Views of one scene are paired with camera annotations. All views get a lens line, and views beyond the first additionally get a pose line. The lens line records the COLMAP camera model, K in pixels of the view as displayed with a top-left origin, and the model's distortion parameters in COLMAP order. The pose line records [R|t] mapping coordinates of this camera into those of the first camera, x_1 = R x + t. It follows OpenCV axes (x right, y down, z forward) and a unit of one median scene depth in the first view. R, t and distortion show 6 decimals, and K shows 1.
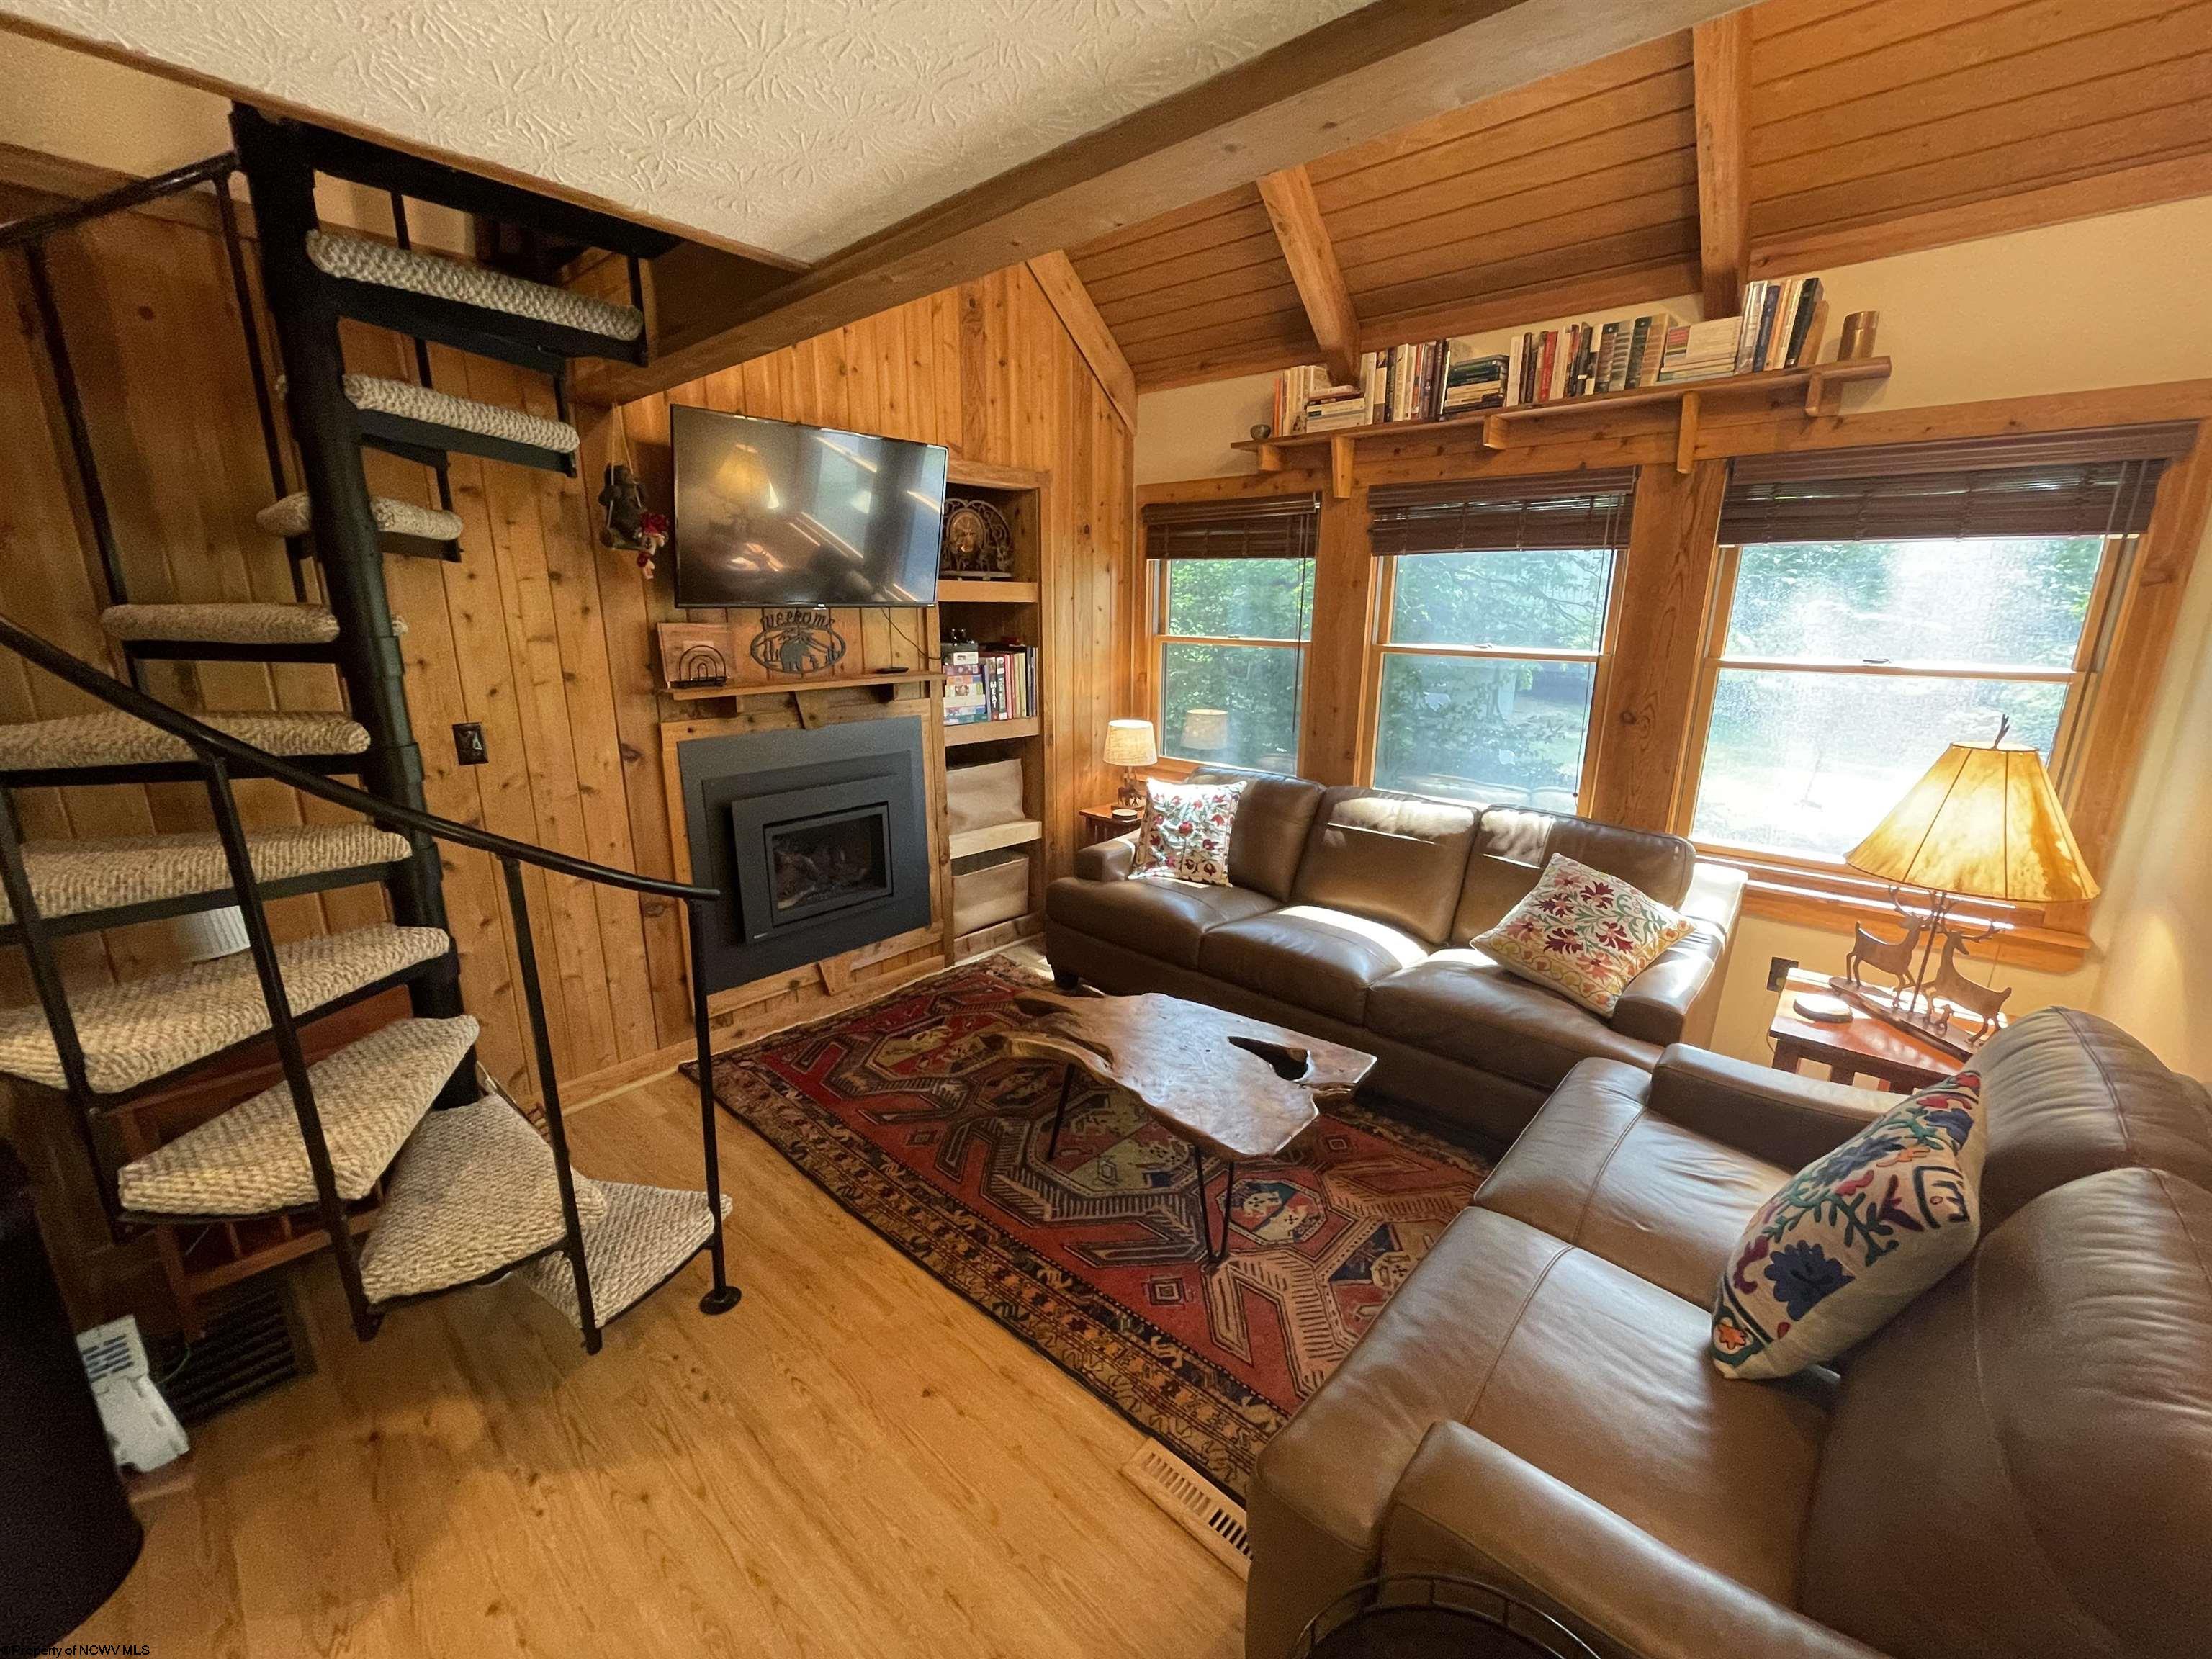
lens RADIAL K [[895.4, 0, 1105.9], [0, 895.4, 831.5], [0, 0, 1]] dist [-0.000981, 0.000372]
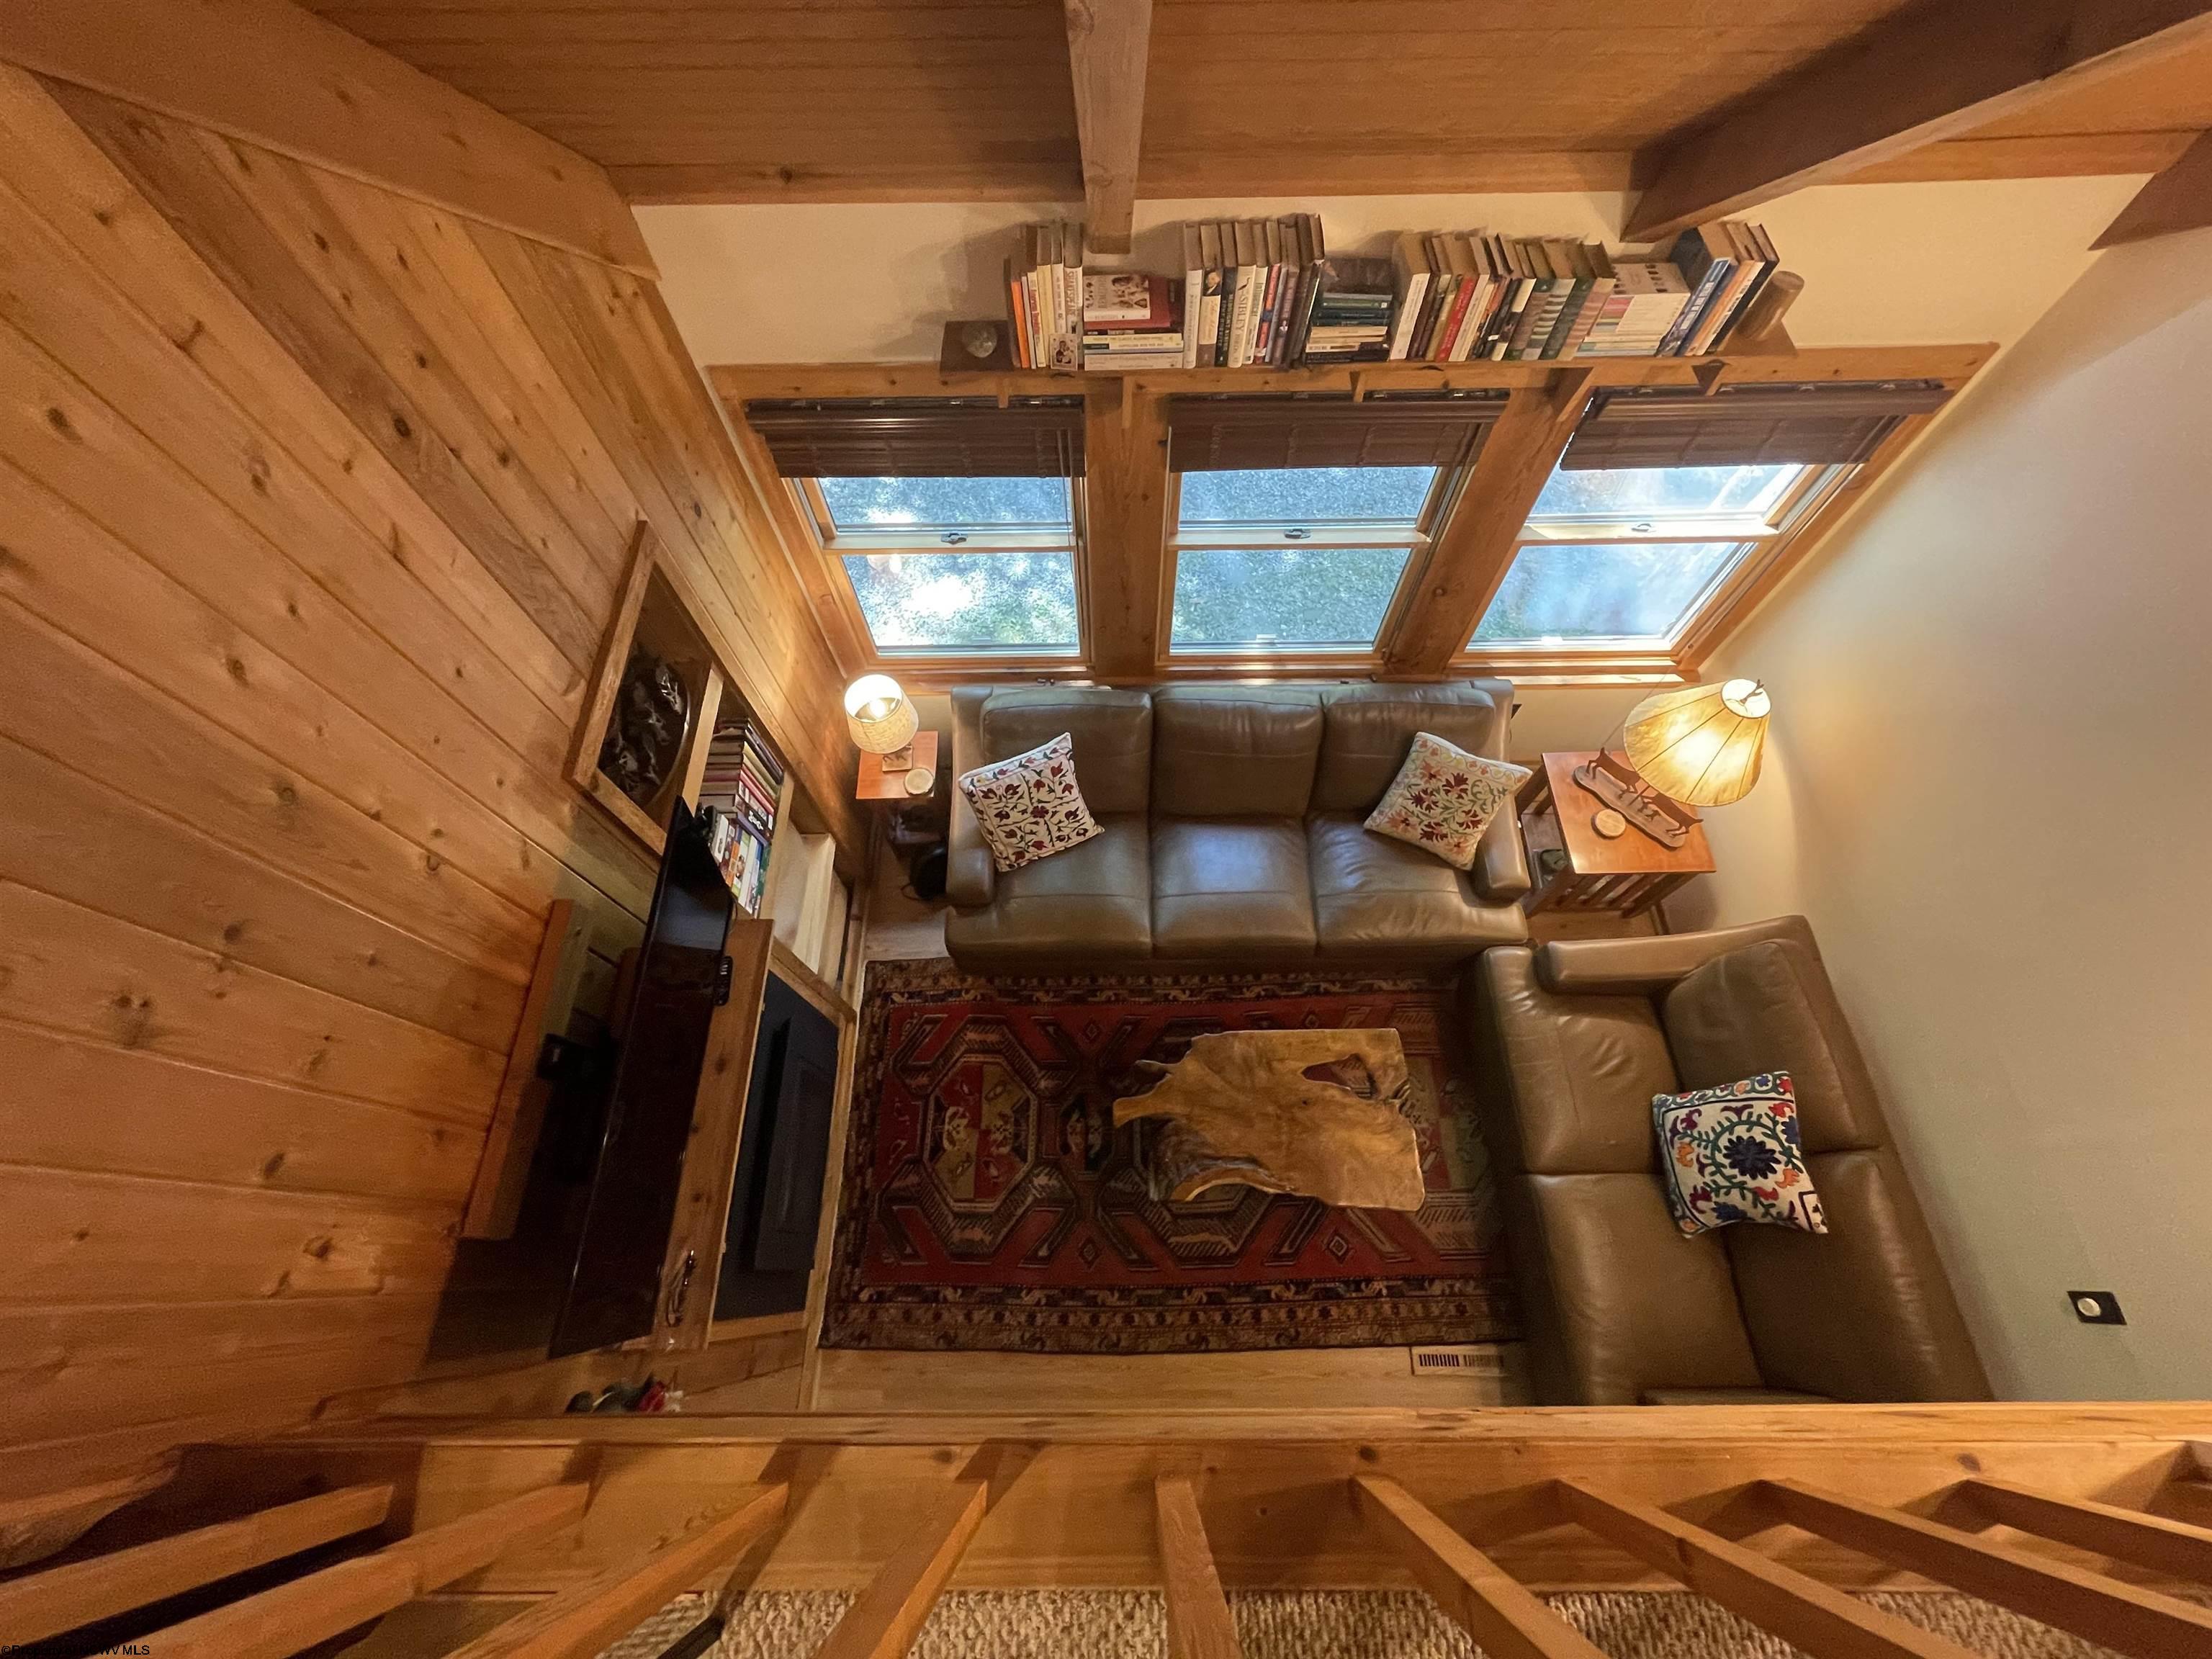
lens RADIAL K [[895.4, 0, 1114.4], [0, 895.4, 838.9], [0, 0, 1]] dist [-0.000981, 0.000372]
pose [[0.738809, -0.612562, 0.280942, -0.161820], [0.186813, 0.586701, 0.787961, -0.867991], [-0.647504, -0.529669, 0.547895, 0.545038]]
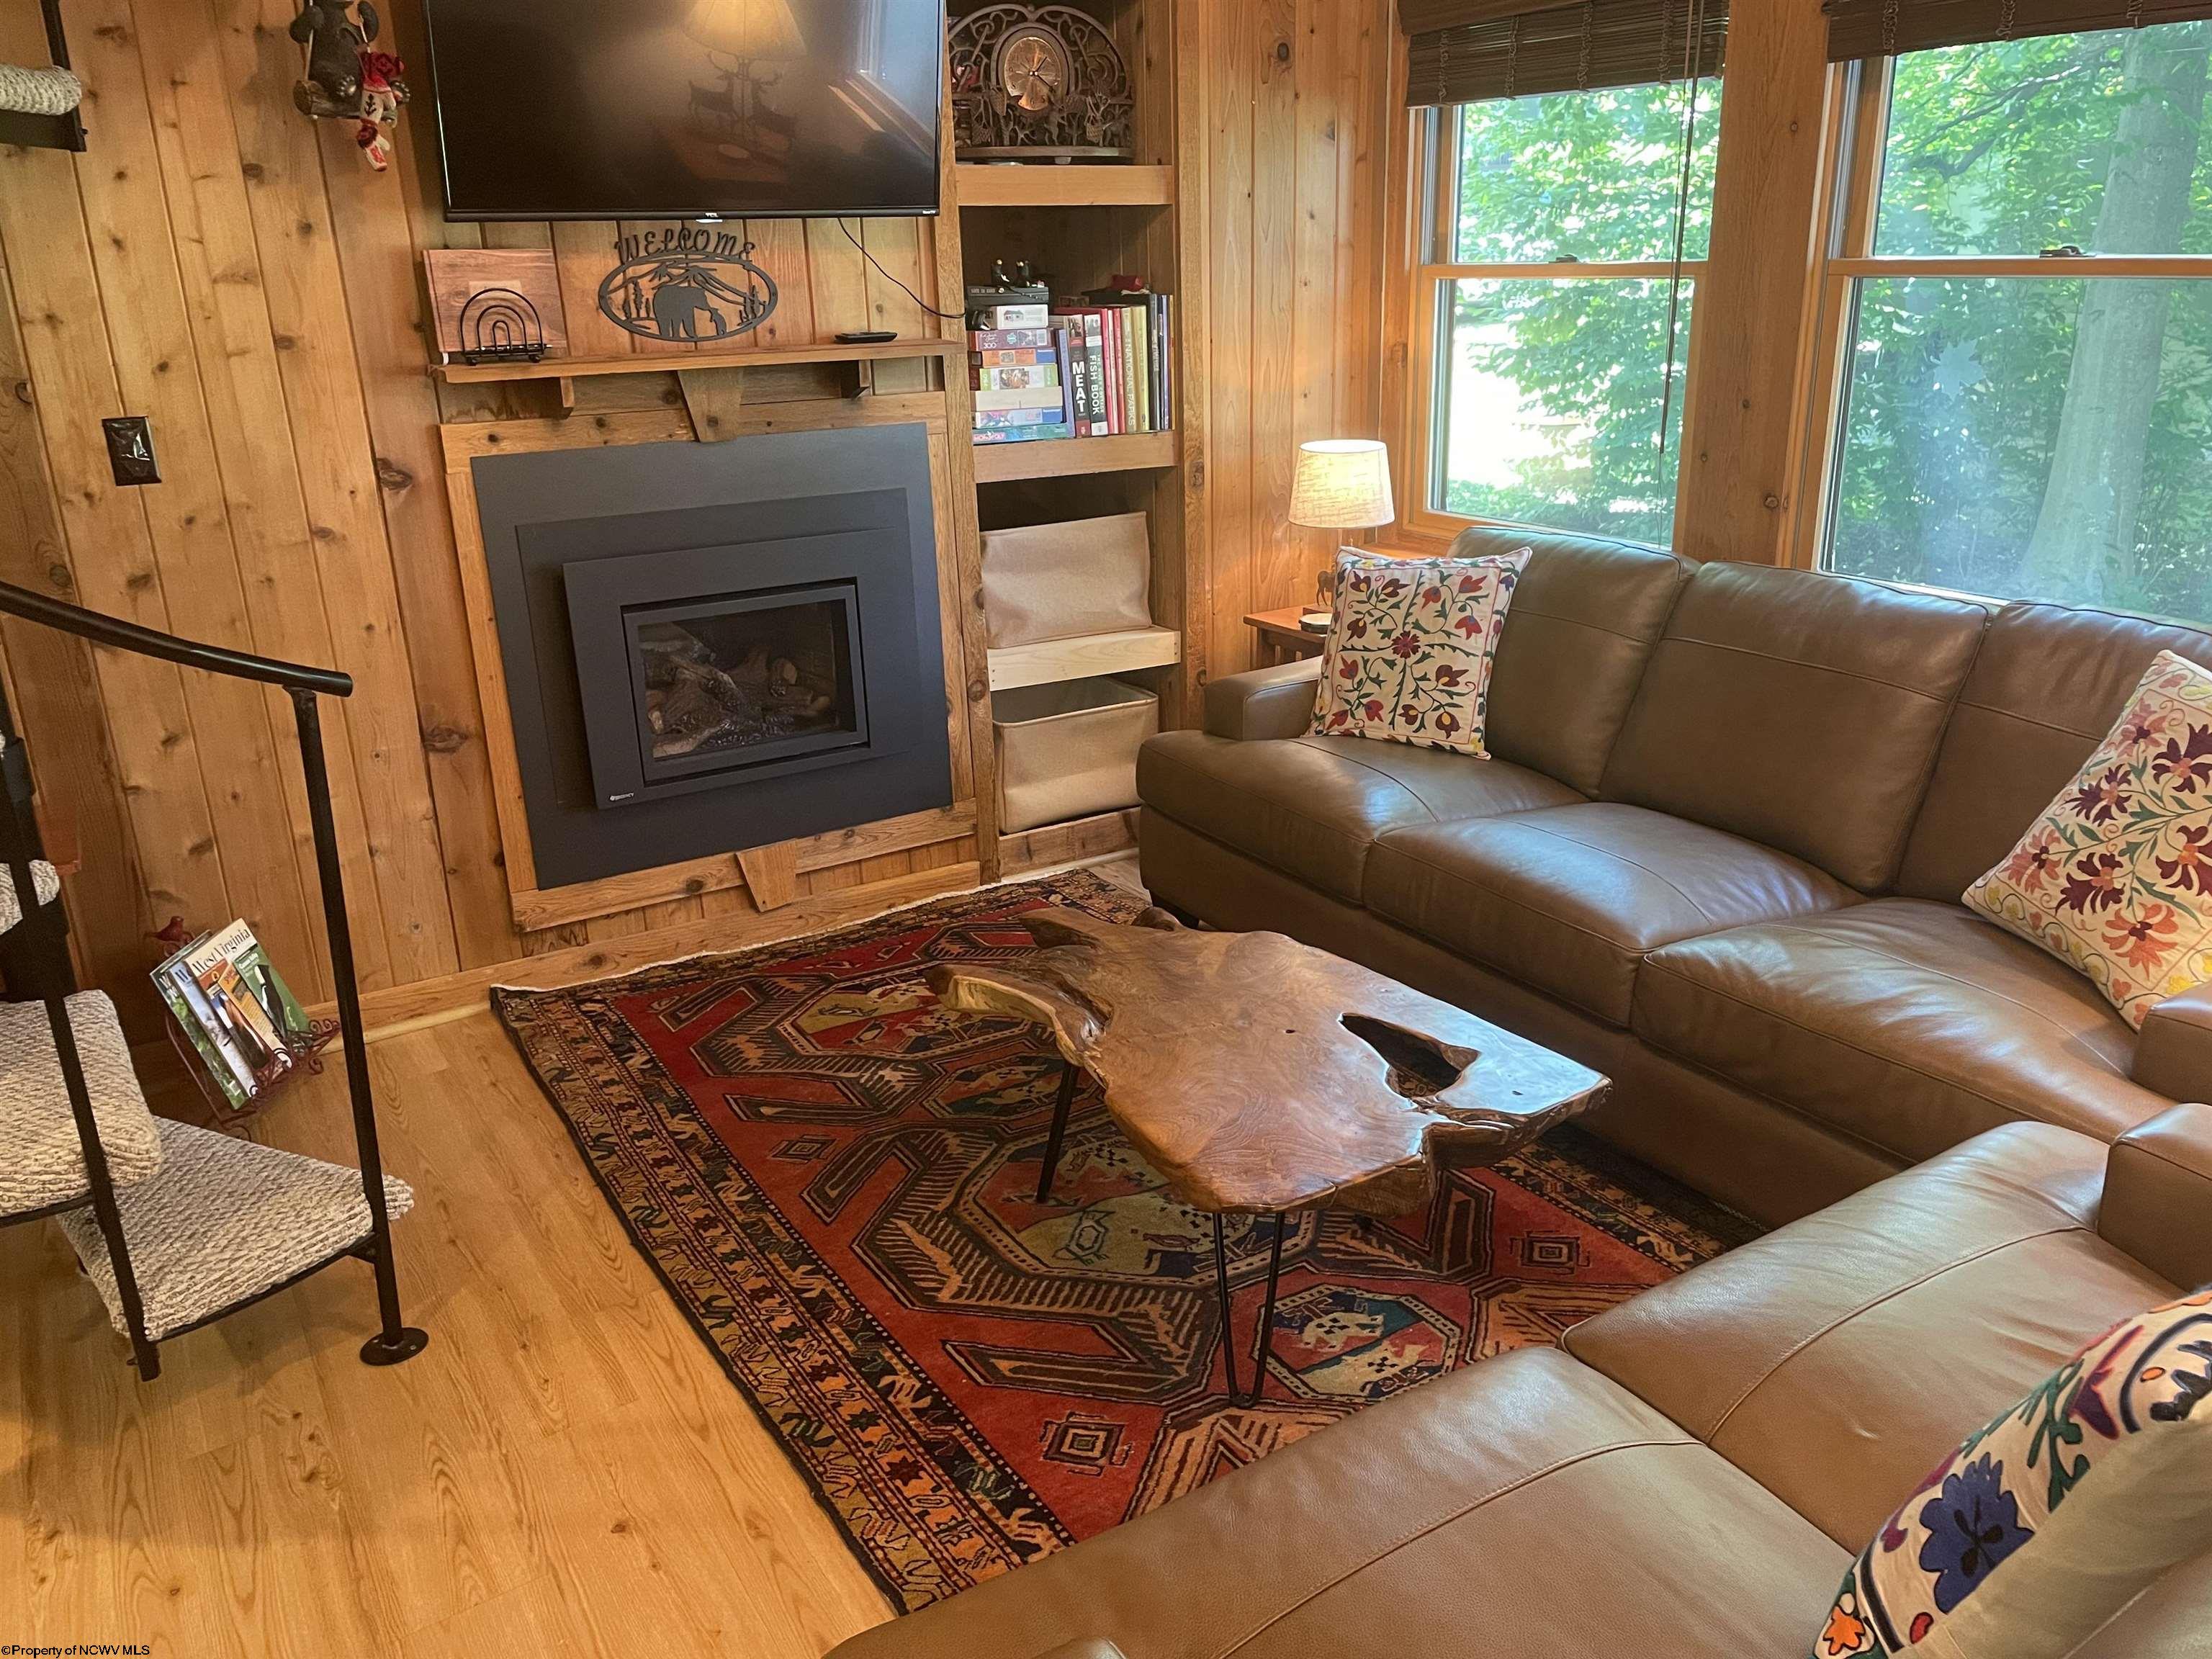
lens RADIAL K [[1672.3, 0, 1111.8], [0, 1672.3, 834.3], [0, 0, 1]] dist [0.057012, -0.058818]
pose [[0.960300, 0.058392, -0.272791, 0.244065], [-0.035517, 0.995482, 0.088058, 0.034004], [0.276701, -0.074874, 0.958035, 0.026723]]
